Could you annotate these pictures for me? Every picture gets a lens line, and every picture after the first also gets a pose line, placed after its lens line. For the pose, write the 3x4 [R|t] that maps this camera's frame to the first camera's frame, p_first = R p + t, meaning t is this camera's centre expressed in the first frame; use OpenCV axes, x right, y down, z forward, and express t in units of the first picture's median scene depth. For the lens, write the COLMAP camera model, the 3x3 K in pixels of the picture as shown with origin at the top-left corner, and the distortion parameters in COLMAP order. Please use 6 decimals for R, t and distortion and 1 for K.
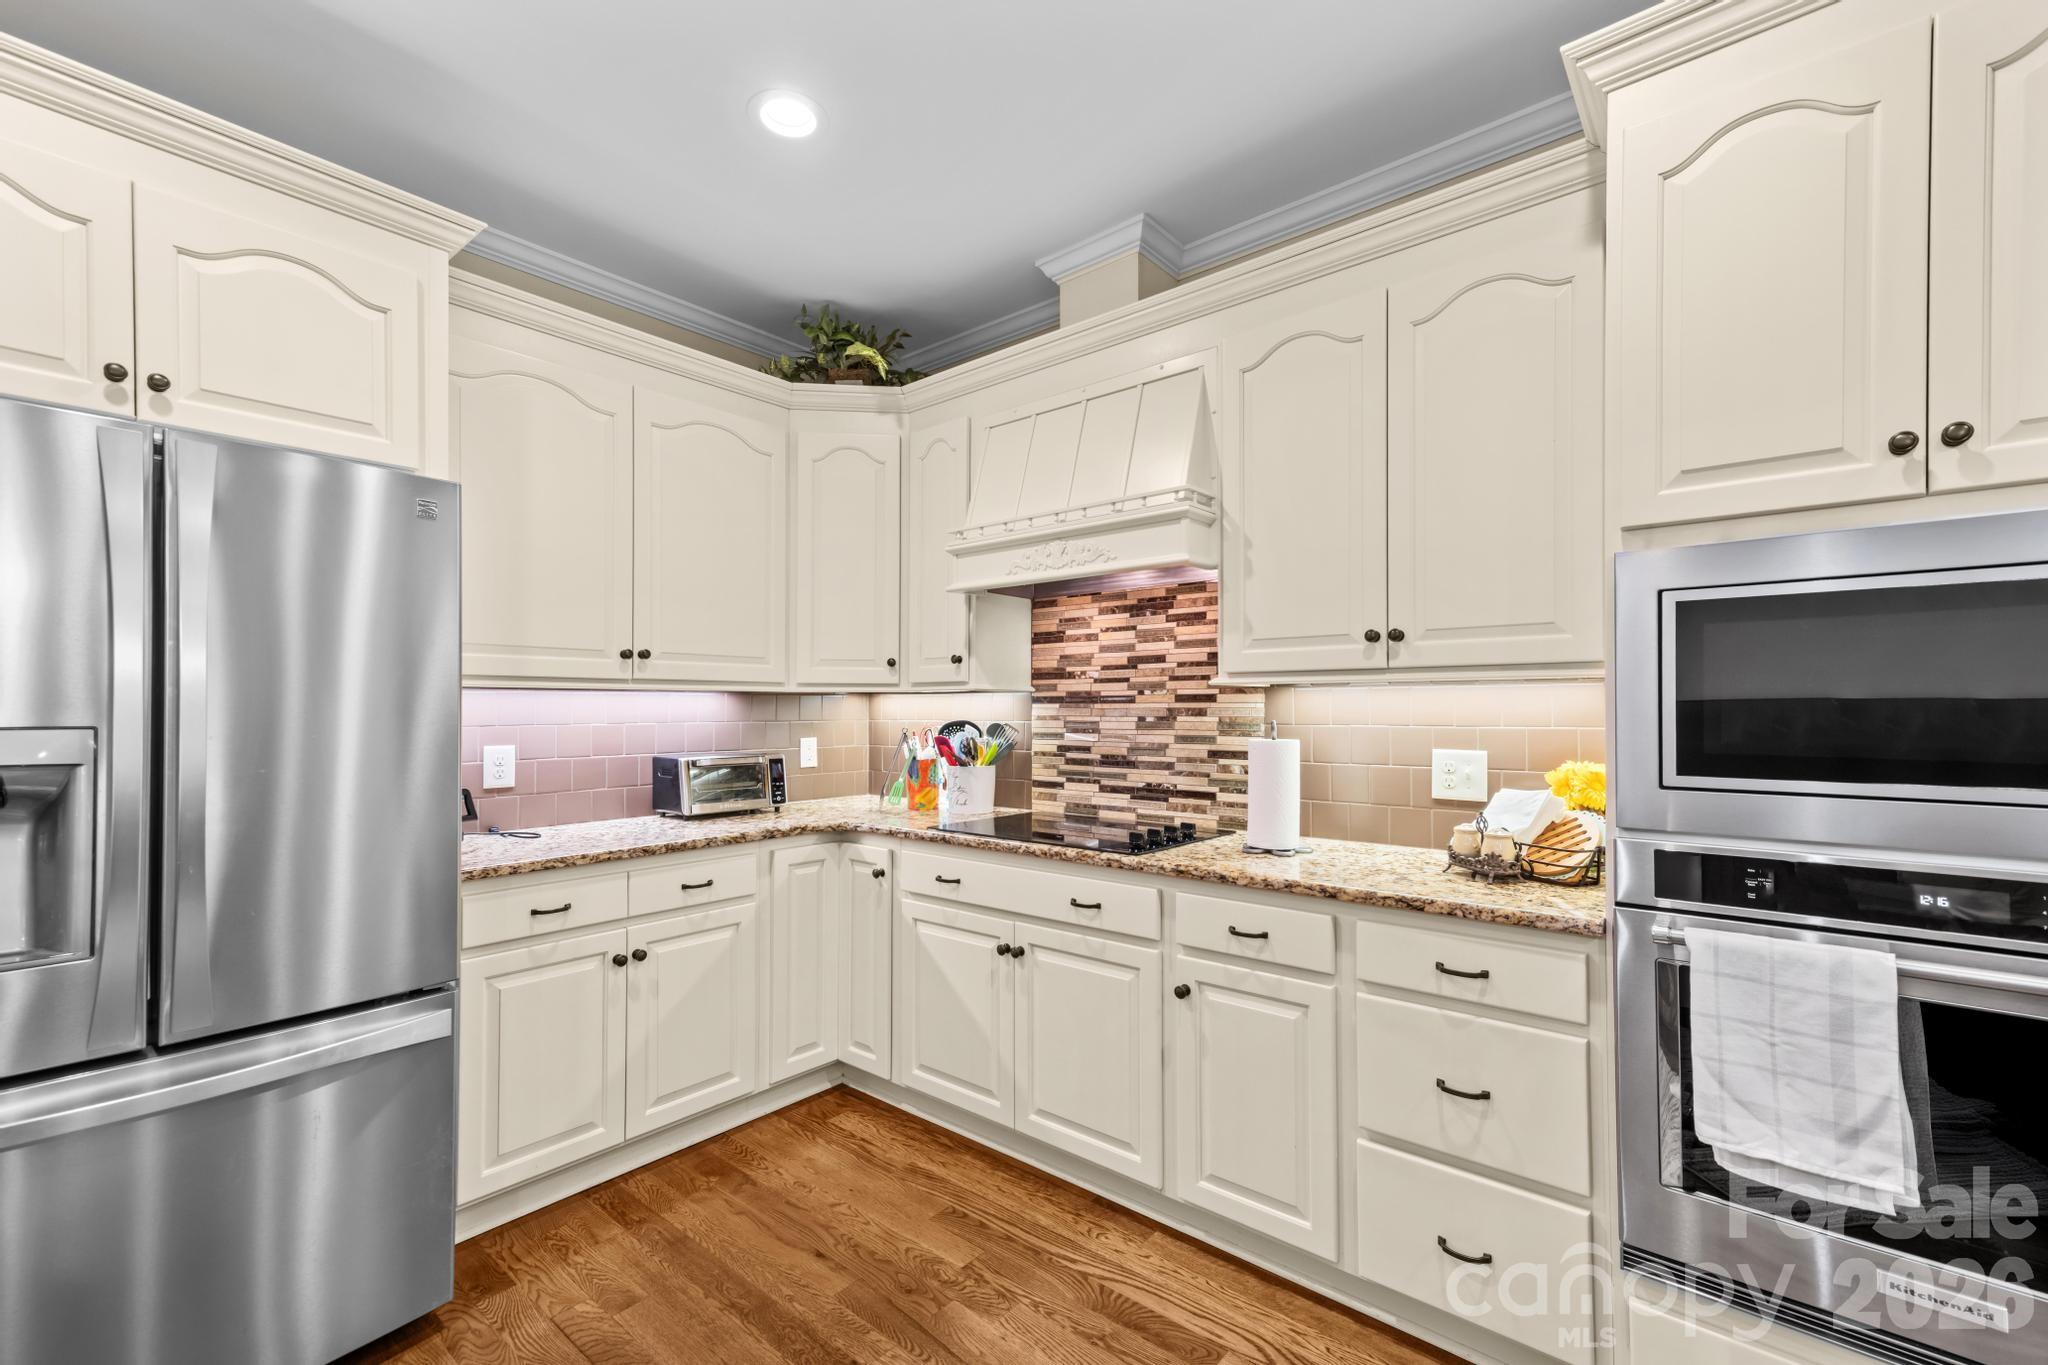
lens RADIAL K [[867.7, 0, 1035.6], [0, 867.7, 701.8], [0, 0, 1]] dist [0.018964, 0.000184]
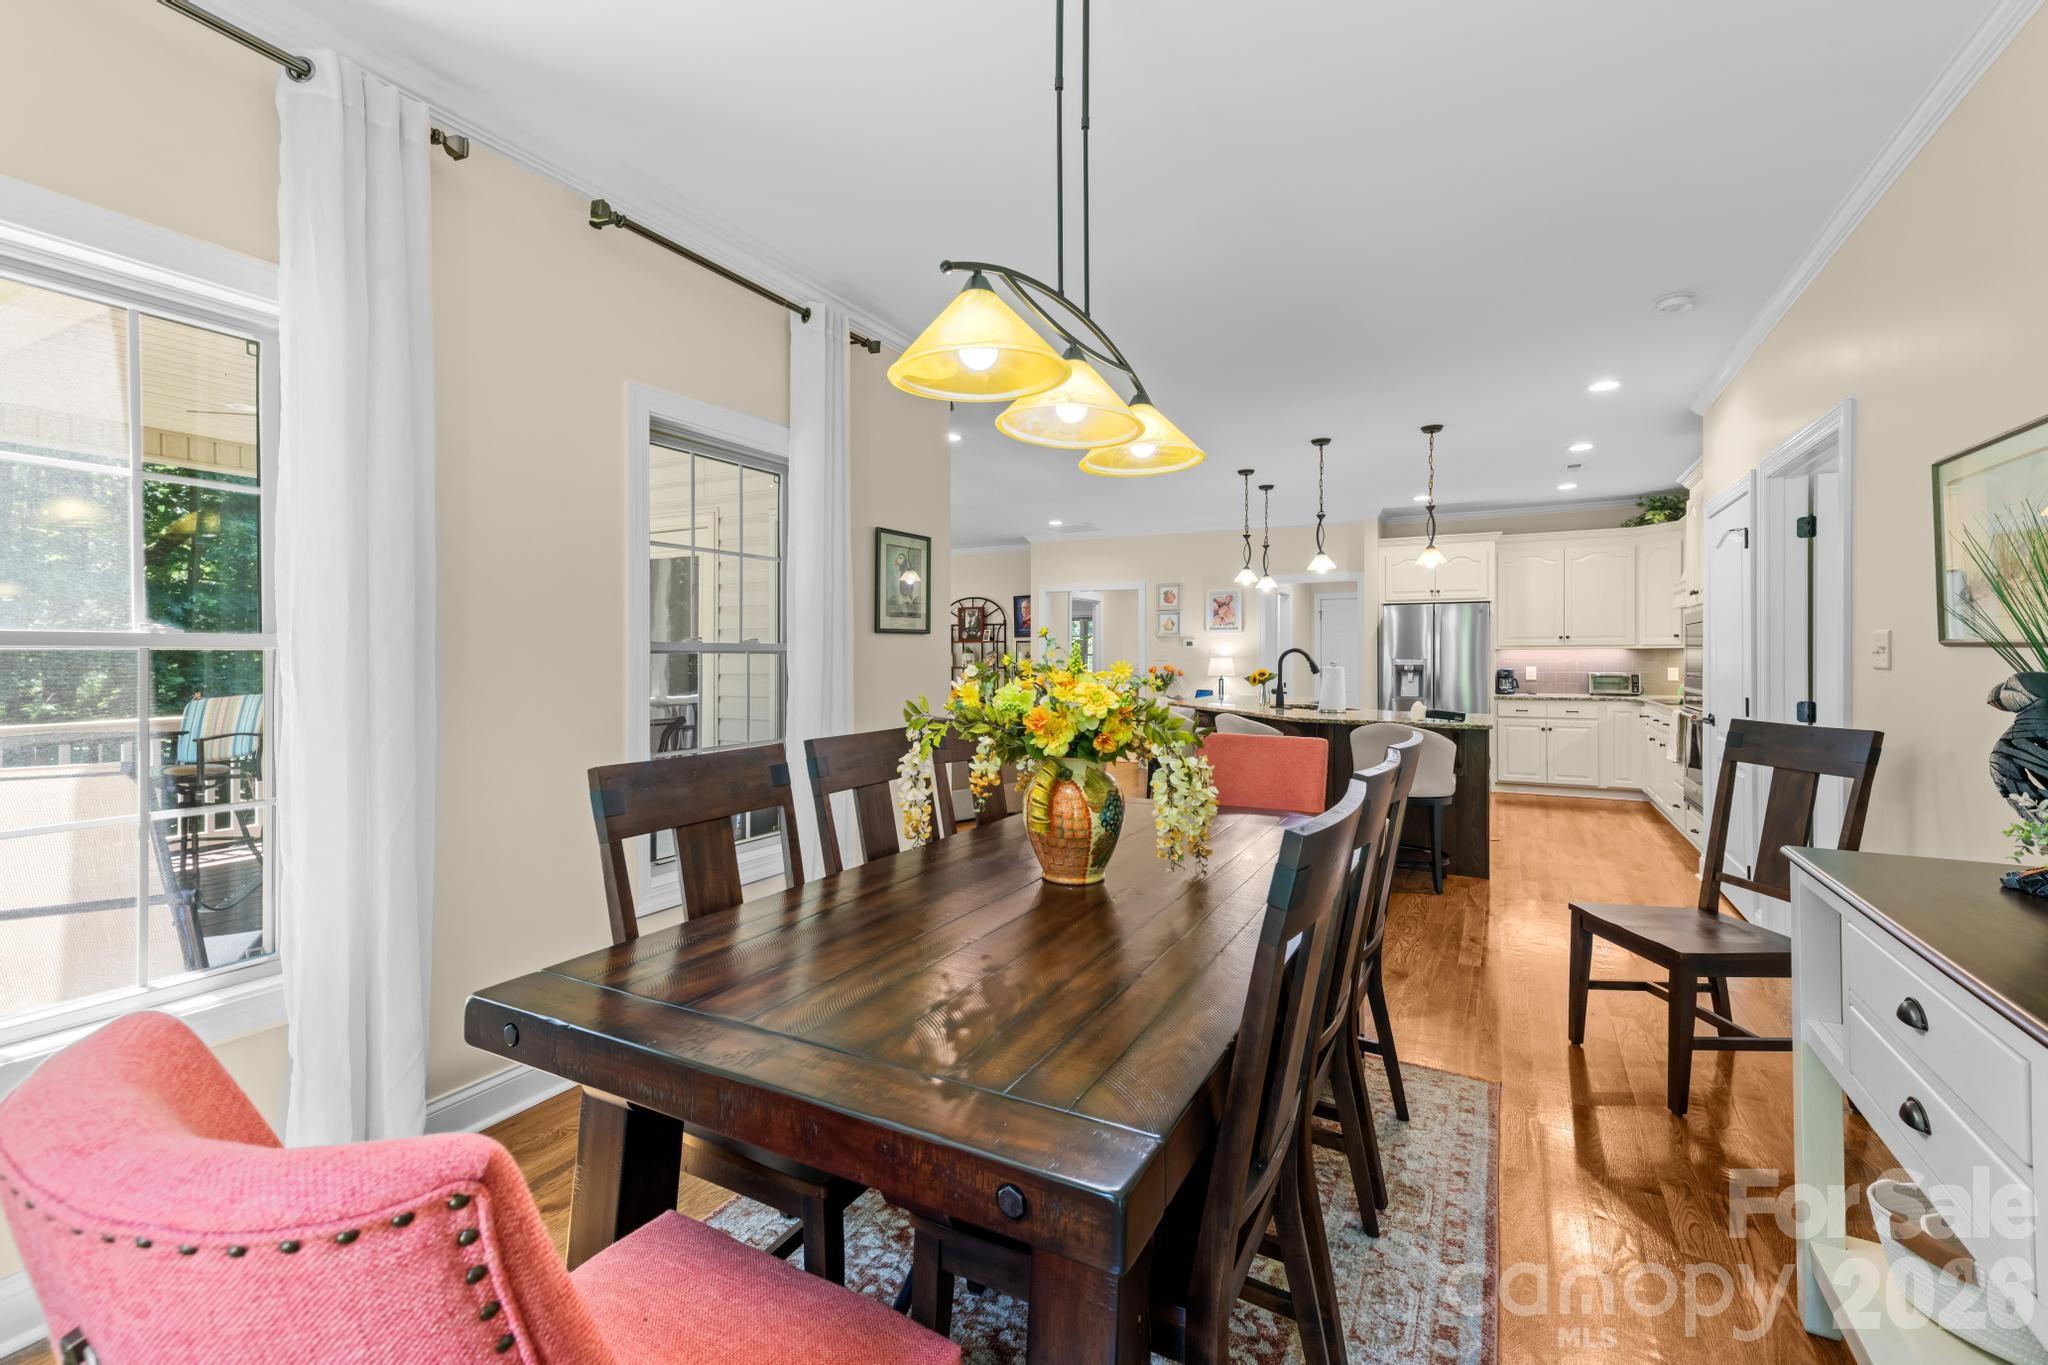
lens RADIAL K [[866.1, 0, 1040.9], [0, 866.1, 653.8], [0, 0, 1]] dist [0.020845, 0.000170]
pose [[0.206031, -0.003624, -0.978539, 2.029649], [0.011528, 0.999933, -0.001276, -0.014182], [0.978477, -0.011018, 0.206059, -1.337544]]
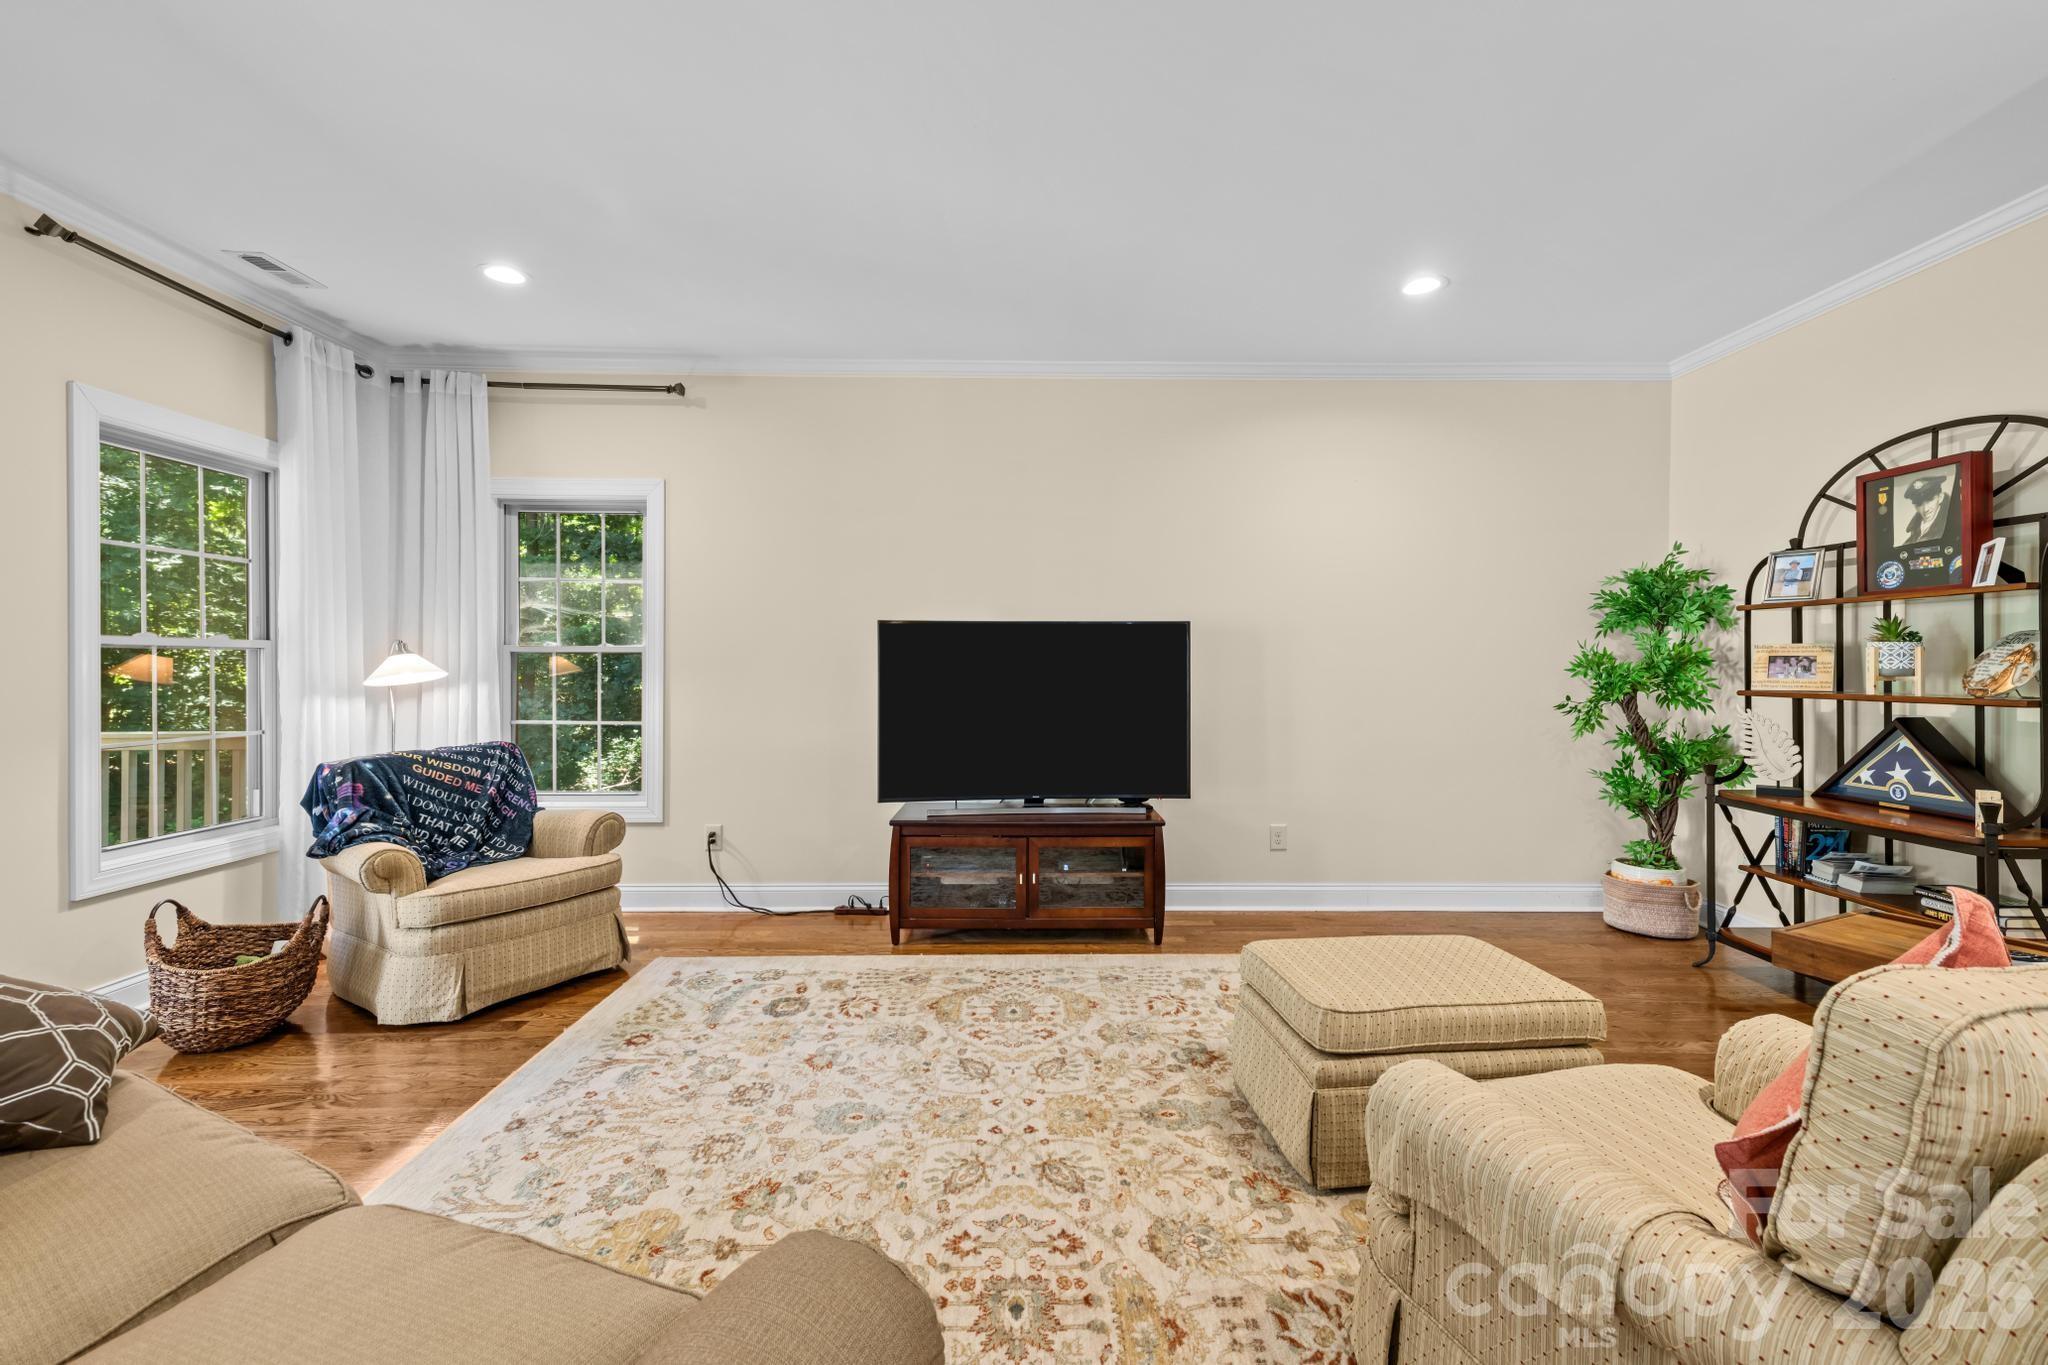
lens RADIAL K [[865.9, 0, 1035.9], [0, 865.9, 667.8], [0, 0, 1]] dist [0.020159, -0.000004]
pose [[-0.759885, -0.001415, -0.650056, -0.530591], [0.003563, 0.999974, -0.006342, 0.009056], [0.650048, -0.007135, -0.759860, -0.693689]]
